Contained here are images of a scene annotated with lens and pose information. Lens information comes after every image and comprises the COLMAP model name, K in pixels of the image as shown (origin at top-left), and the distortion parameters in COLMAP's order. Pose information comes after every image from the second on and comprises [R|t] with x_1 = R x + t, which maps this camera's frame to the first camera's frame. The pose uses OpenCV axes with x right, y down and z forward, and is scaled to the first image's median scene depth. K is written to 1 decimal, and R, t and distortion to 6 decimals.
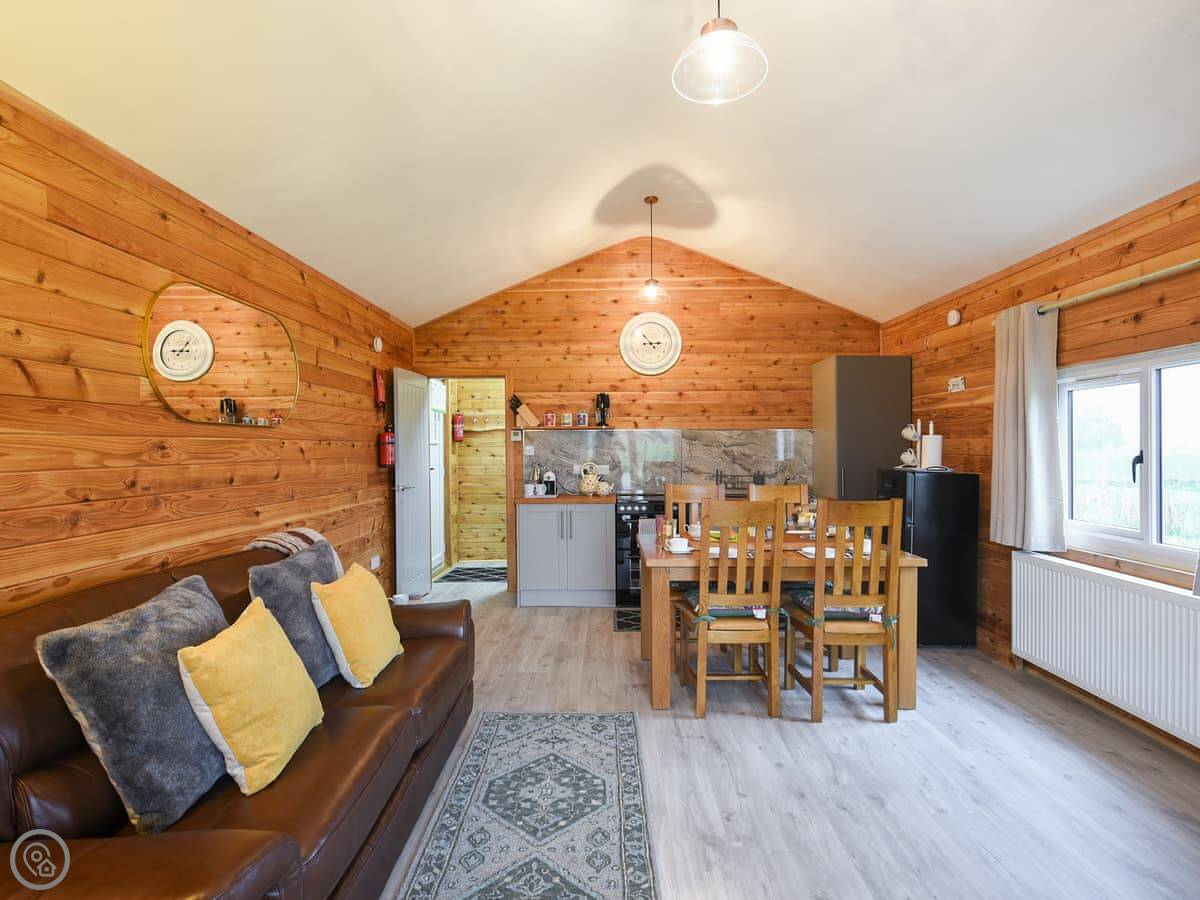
lens RADIAL K [[635.6, 0, 603.0], [0, 635.6, 455.8], [0, 0, 1]] dist [0.000595, 0.000223]
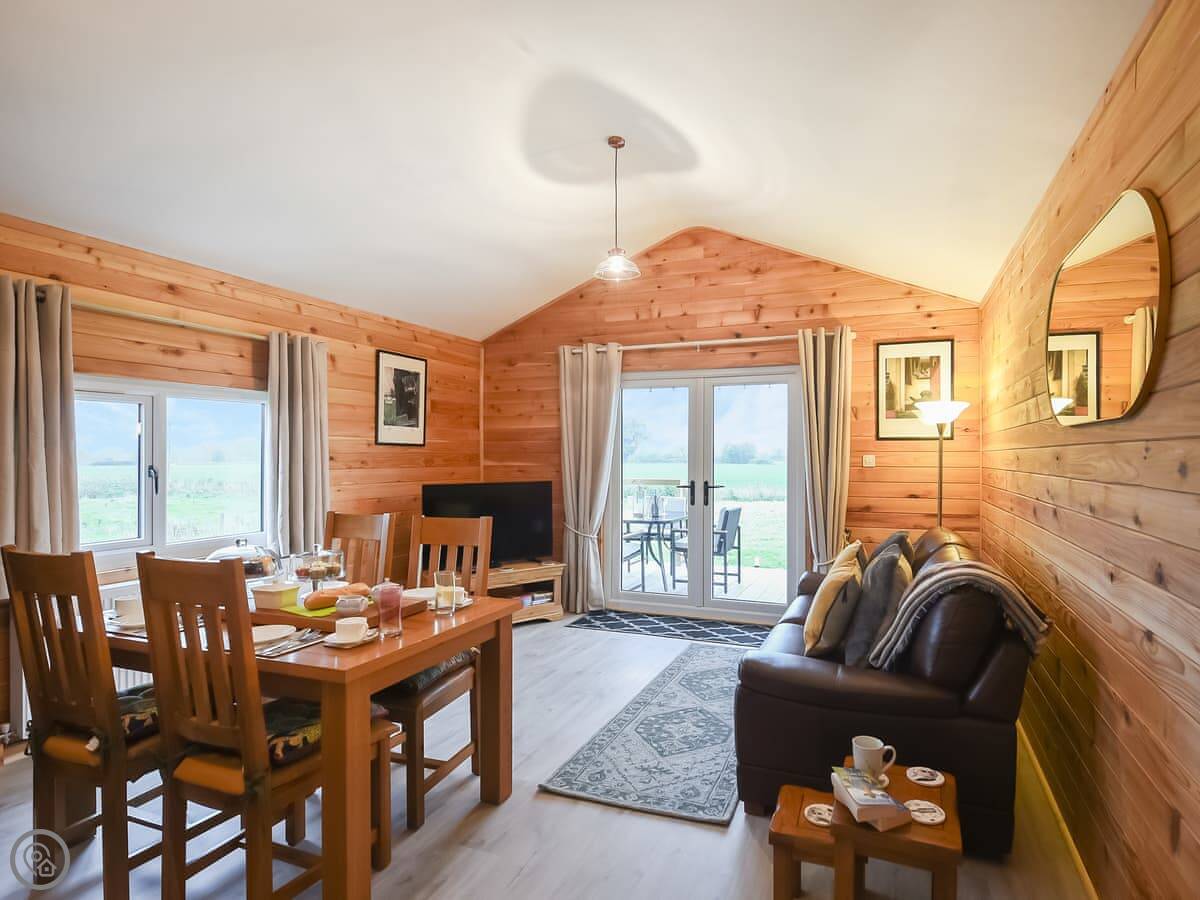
lens RADIAL K [[662.5, 0, 648.6], [0, 662.5, 460.8], [0, 0, 1]] dist [0.000070, -0.000355]
pose [[-0.938194, 0.004448, 0.346081, -0.381148], [0.011407, 0.999772, 0.018072, -0.028313], [-0.345922, 0.020902, -0.938031, 1.770709]]
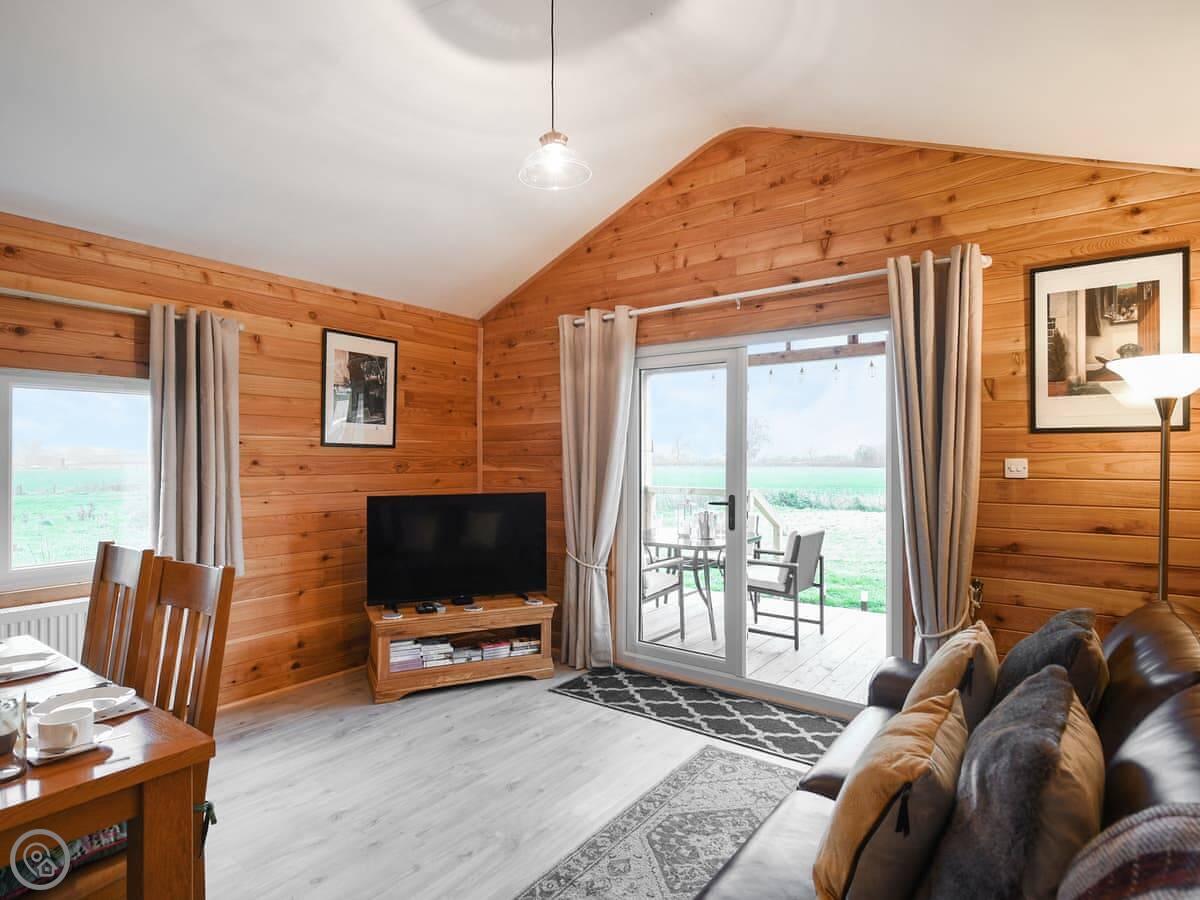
lens RADIAL K [[656.2, 0, 587.1], [0, 656.2, 459.3], [0, 0, 1]] dist [-0.004394, -0.001003]
pose [[-0.802552, 0.006683, 0.596544, -0.393049], [0.013974, 0.999873, 0.007598, -0.021776], [-0.596418, 0.014434, -0.802544, 1.222377]]
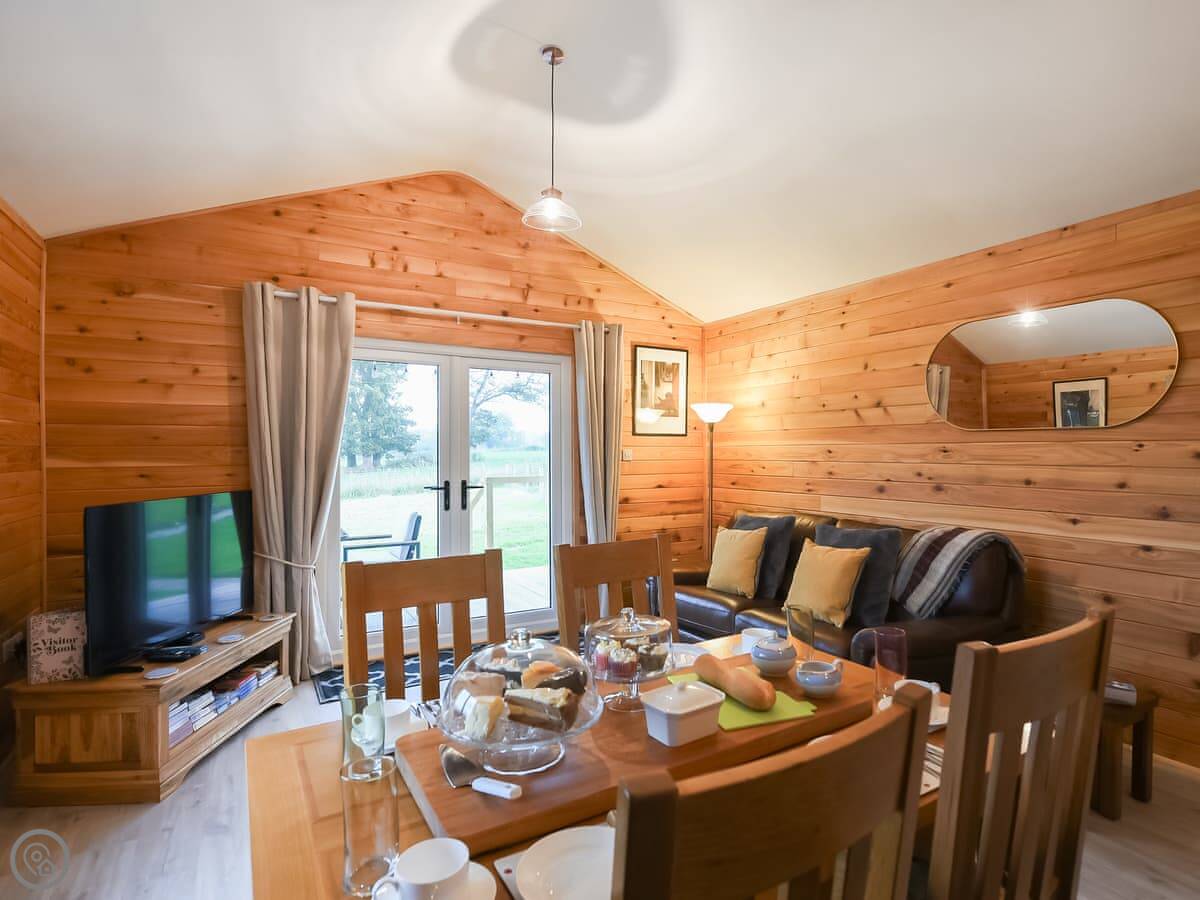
lens RADIAL K [[660.1, 0, 662.1], [0, 660.1, 453.7], [0, 0, 1]] dist [-0.003142, -0.001412]
pose [[-0.824548, 0.010591, -0.565693, 0.536416], [-0.000594, 0.999808, 0.019584, -0.029243], [0.565792, 0.016484, -0.824383, 1.528124]]
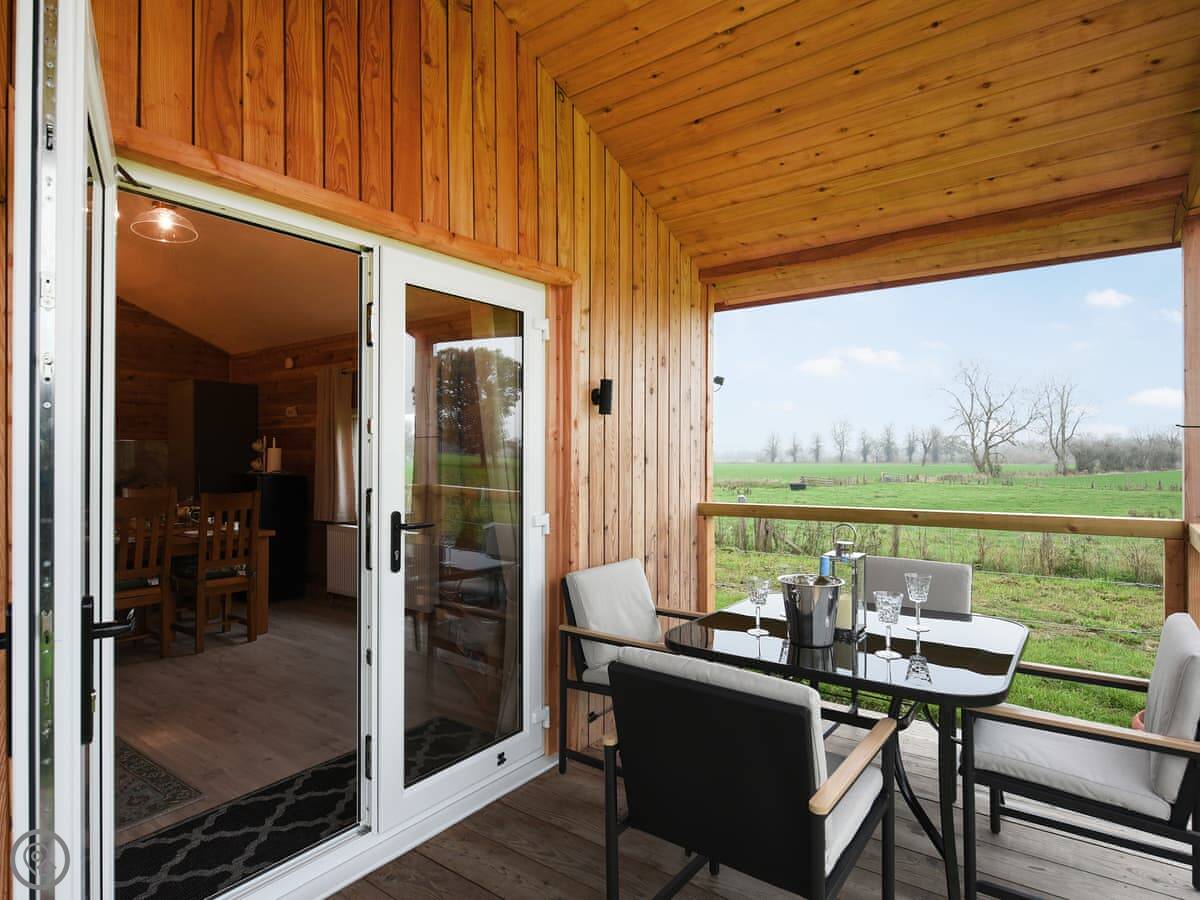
lens RADIAL K [[664.5, 0, 589.9], [0, 664.5, 450.4], [0, 0, 1]] dist [0.000257, -0.000092]
pose [[0.589429, 0.008962, 0.807771, -0.343913], [0.007046, 0.999843, -0.016234, 0.000721], [-0.807790, 0.015260, 0.589273, -0.565648]]
